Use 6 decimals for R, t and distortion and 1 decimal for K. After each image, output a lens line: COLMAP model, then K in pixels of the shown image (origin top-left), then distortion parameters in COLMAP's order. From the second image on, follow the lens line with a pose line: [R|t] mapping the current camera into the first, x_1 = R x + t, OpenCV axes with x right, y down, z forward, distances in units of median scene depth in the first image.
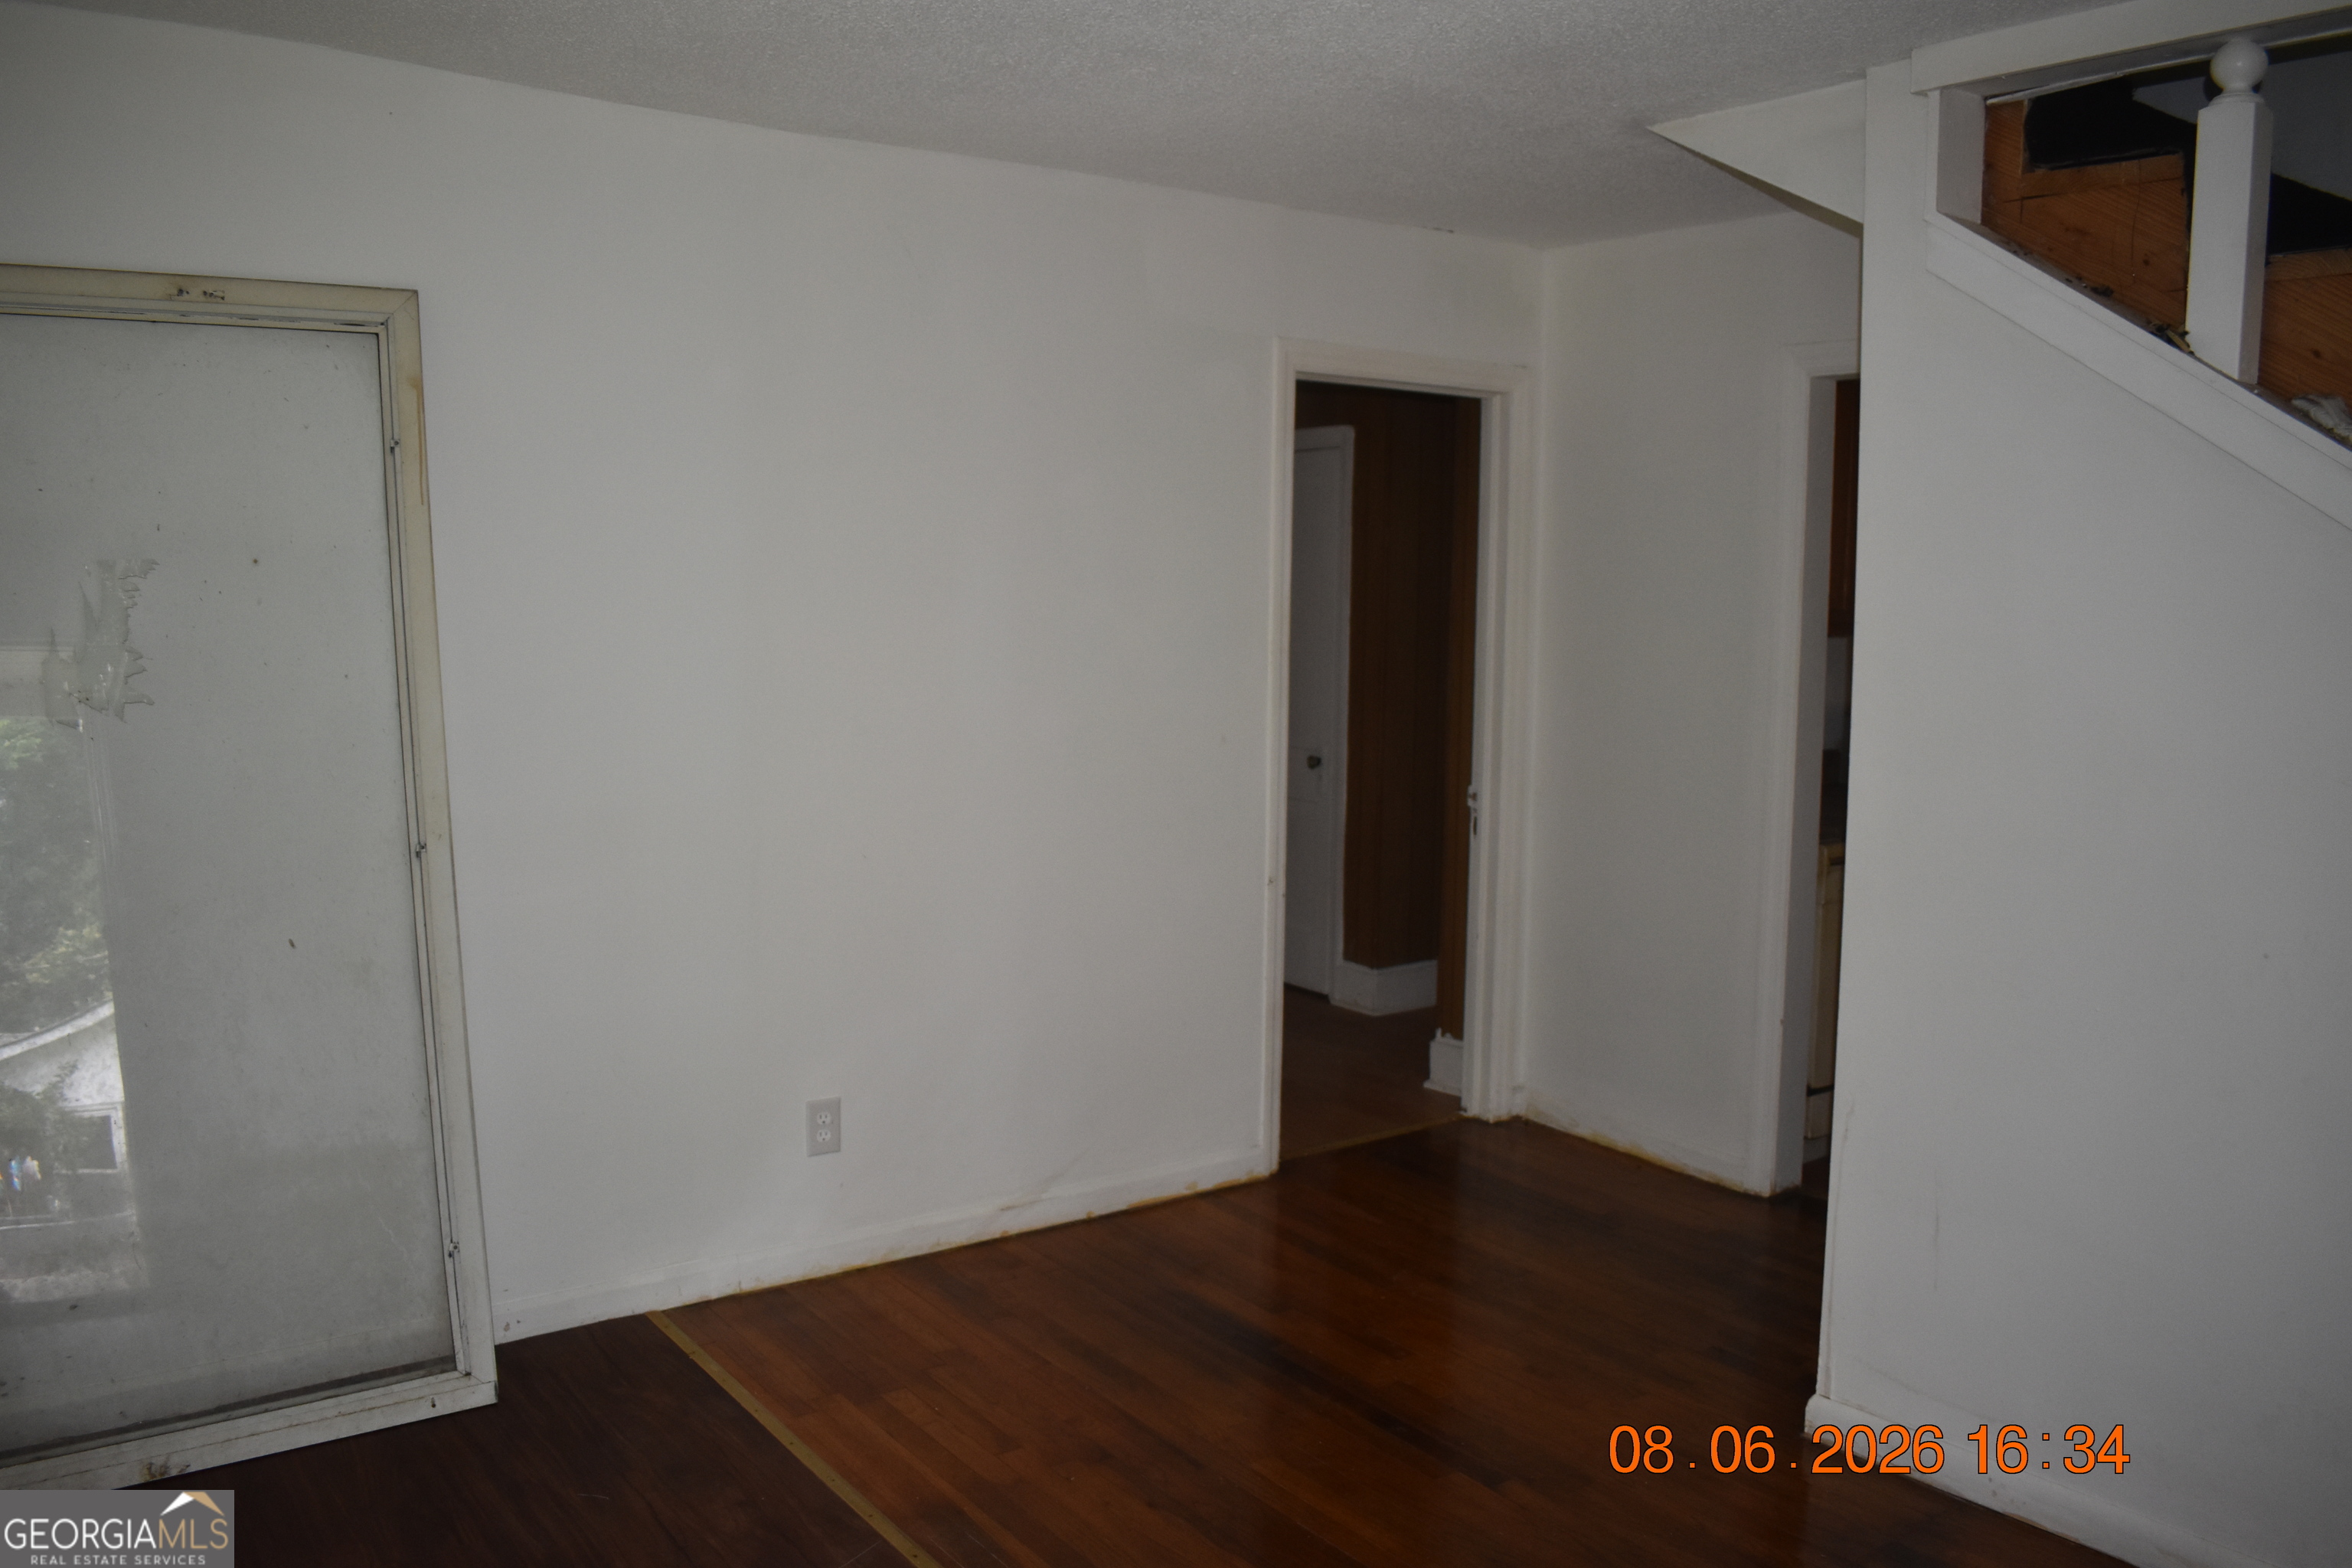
lens RADIAL K [[1854.2, 0, 1187.4], [0, 1854.2, 788.9], [0, 0, 1]] dist [-0.097447, 0.020541]
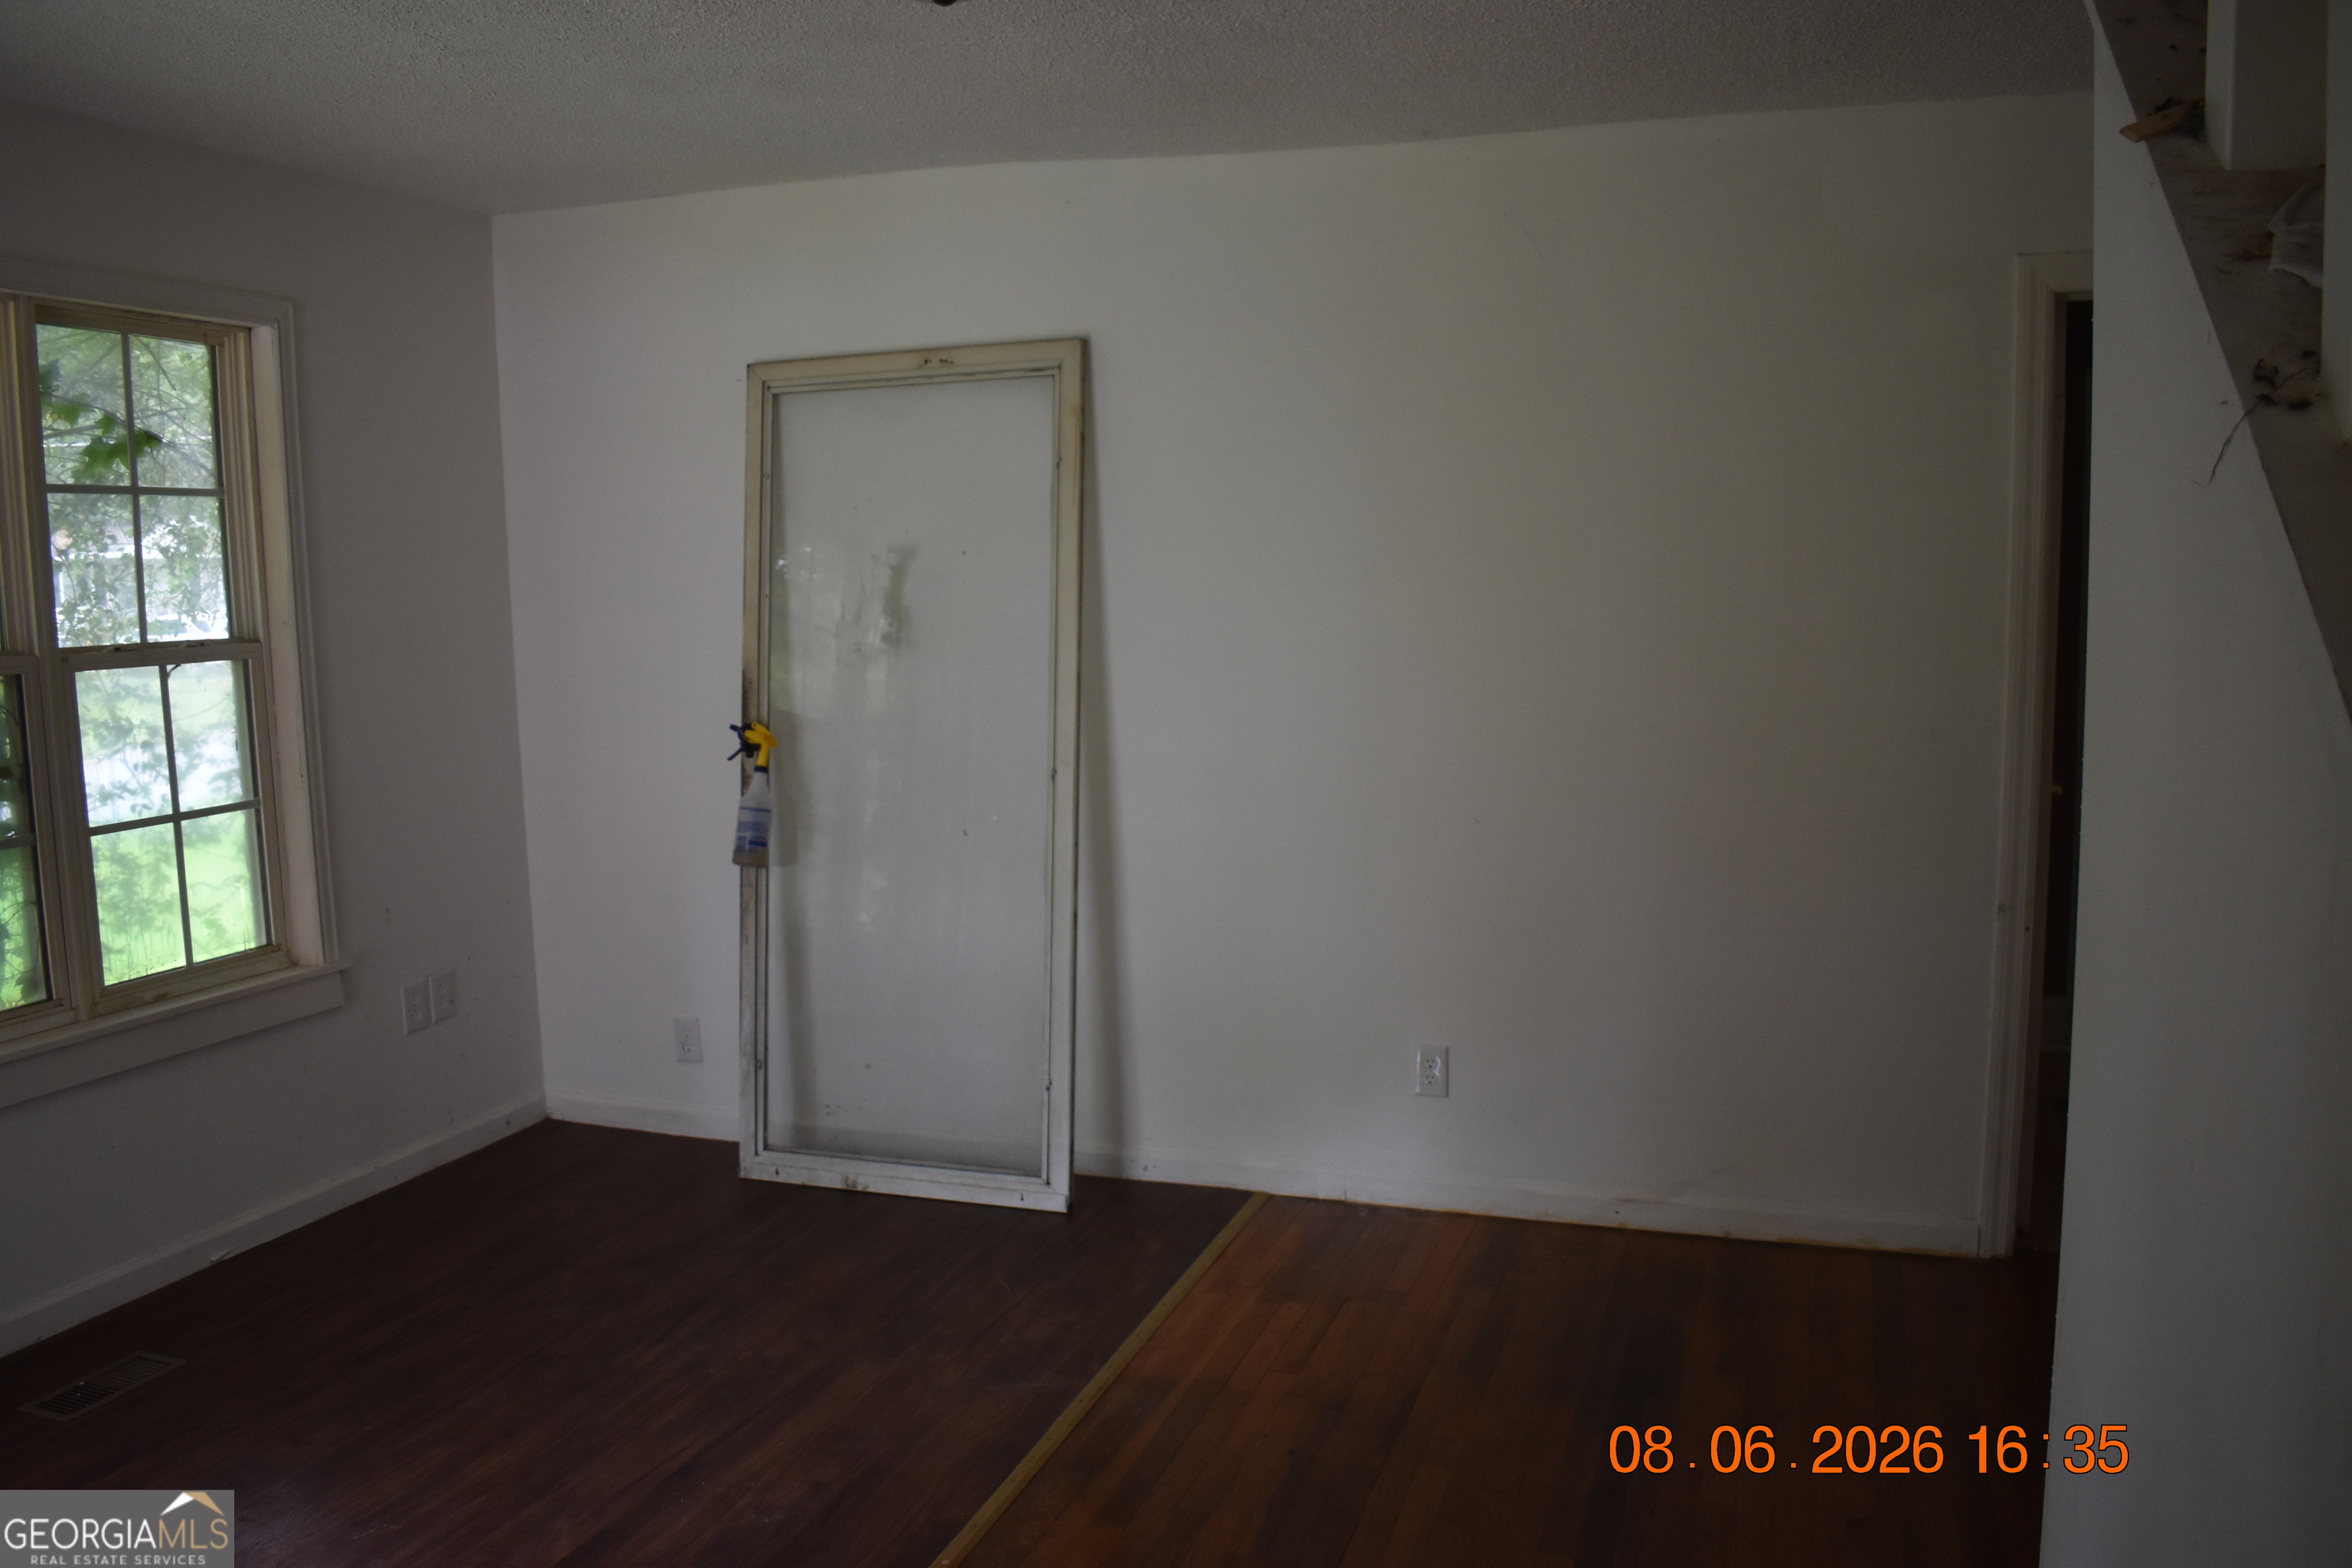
lens RADIAL K [[1854.2, 0, 1187.4], [0, 1854.2, 788.9], [0, 0, 1]] dist [-0.097447, 0.020541]
pose [[0.573016, 0.079245, -0.815704, 0.664136], [-0.070168, 0.996403, 0.047508, -0.023122], [0.816535, 0.030014, 0.576515, 0.299587]]
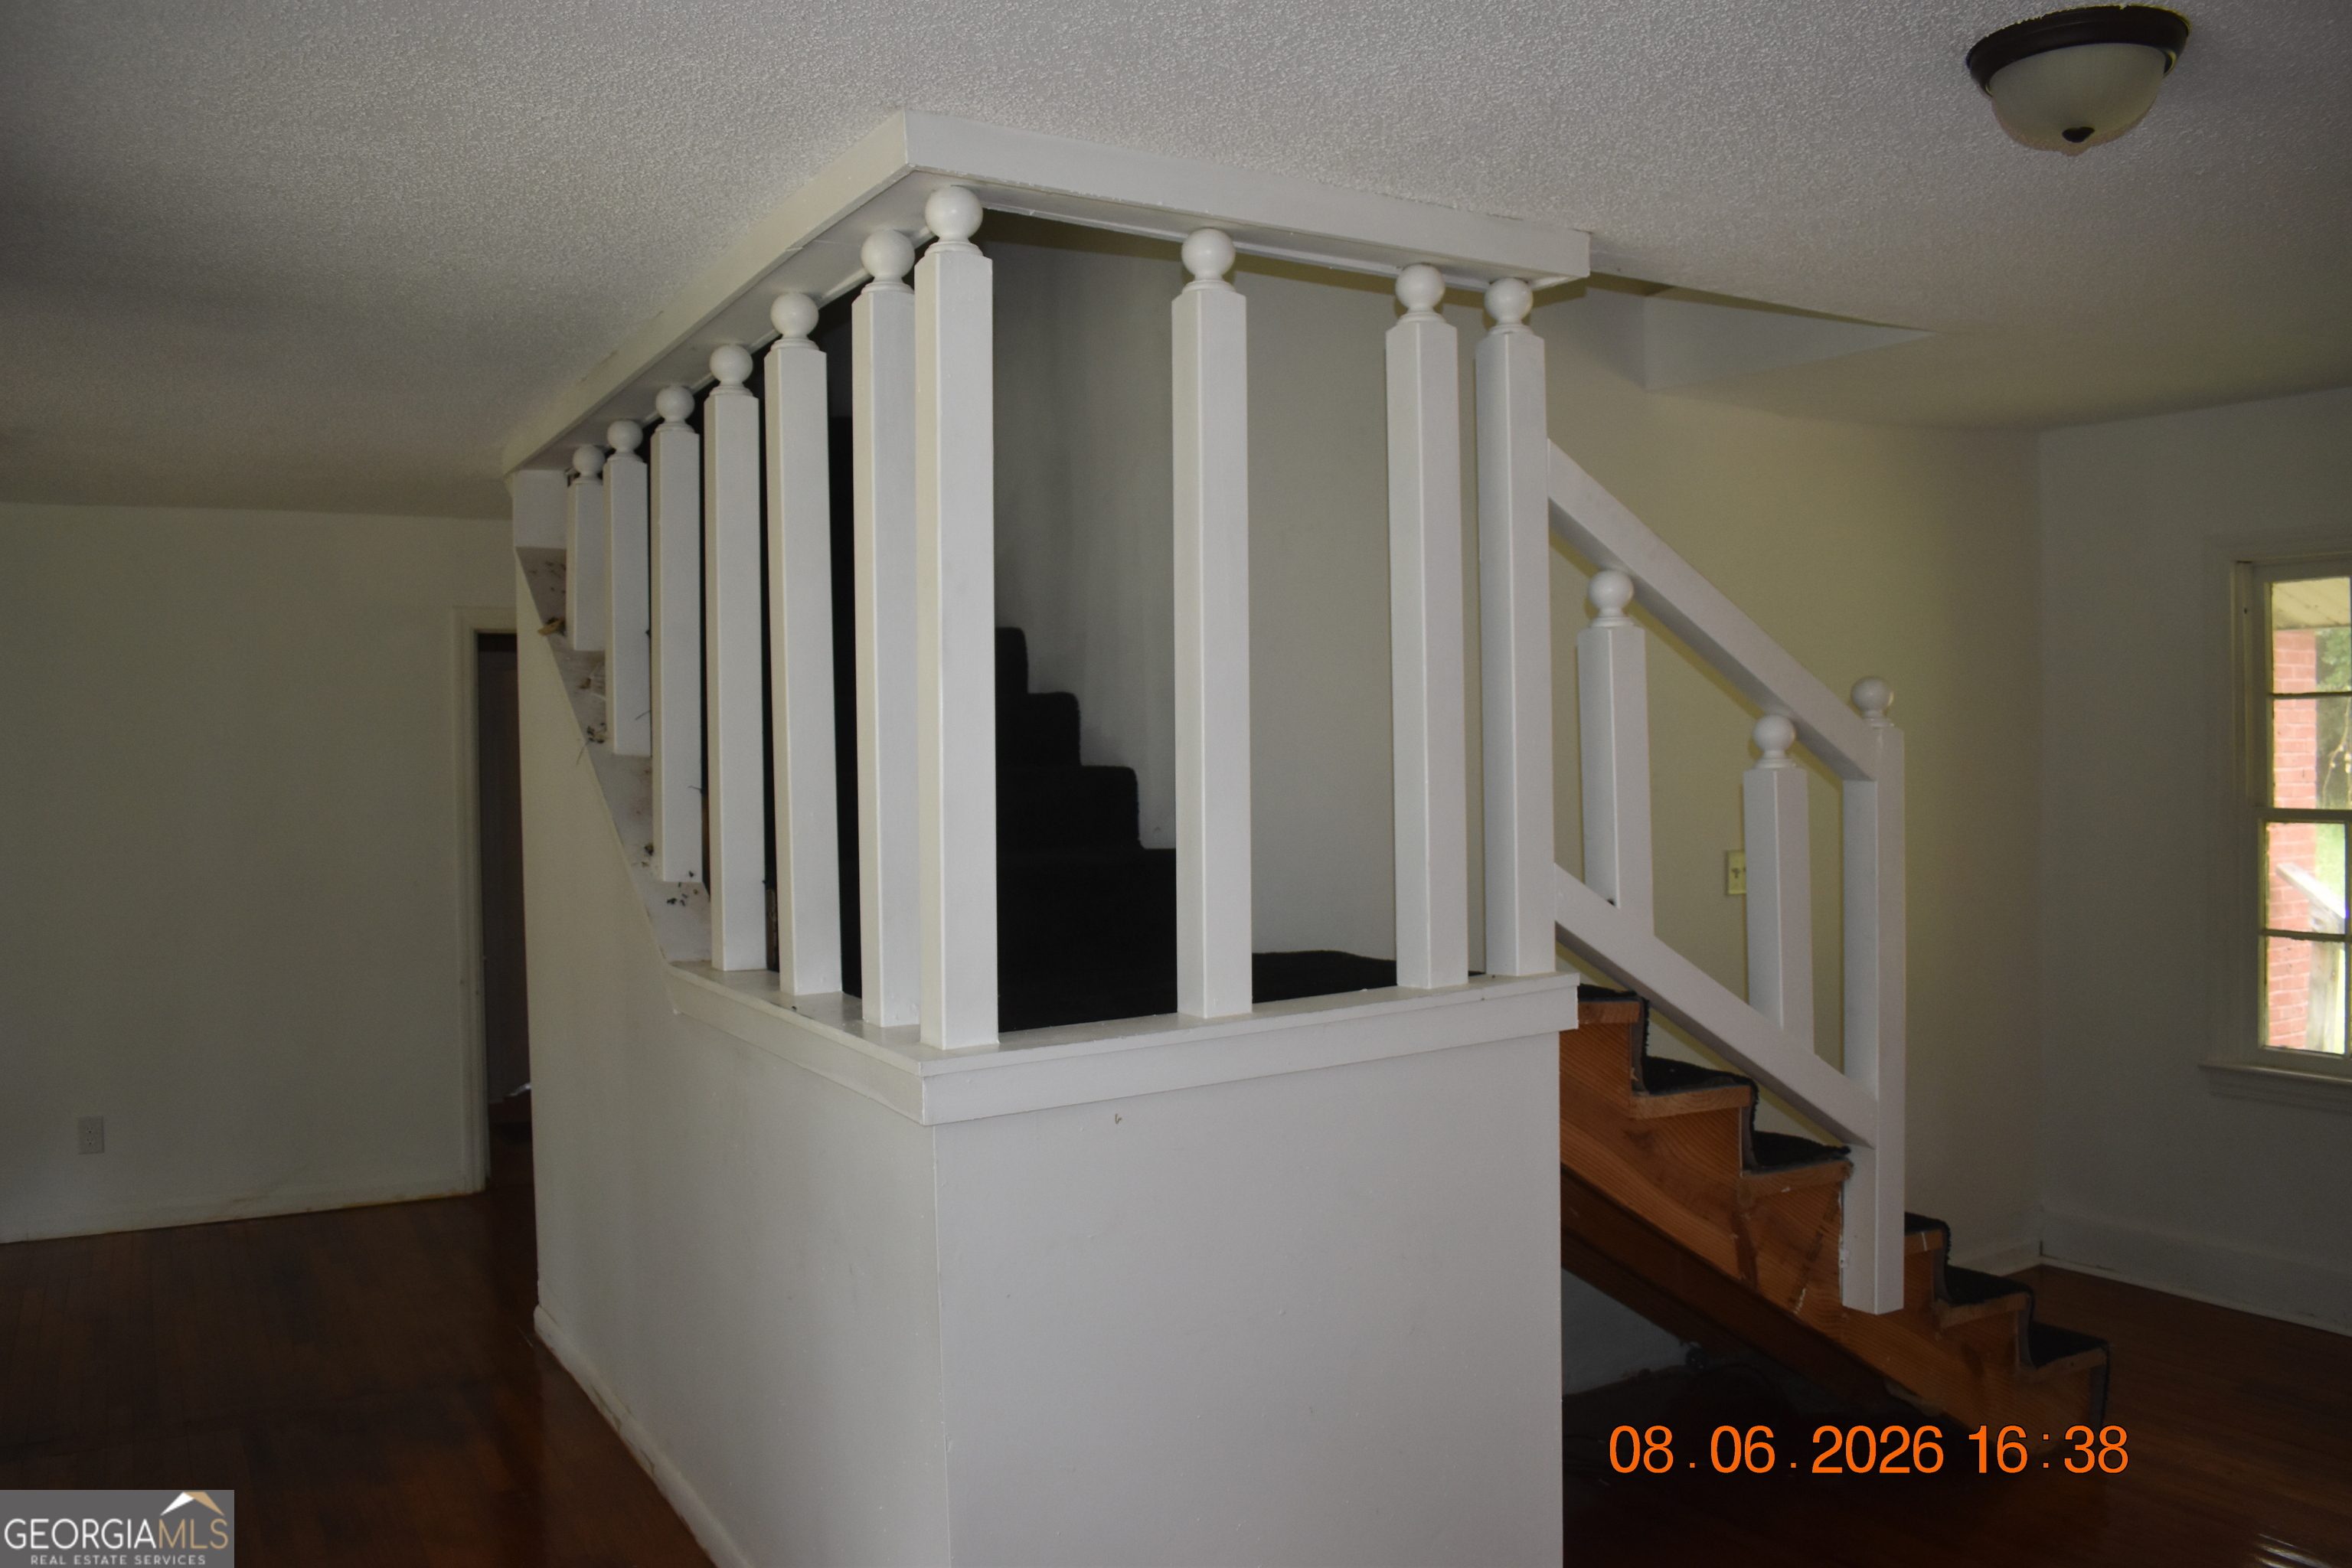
lens RADIAL K [[1854.2, 0, 1187.4], [0, 1854.2, 788.9], [0, 0, 1]] dist [-0.097447, 0.020541]
pose [[0.993937, -0.021261, -0.107879, 1.001005], [0.011738, 0.996037, -0.088161, 0.043936], [0.109326, 0.086360, 0.990247, -0.451277]]
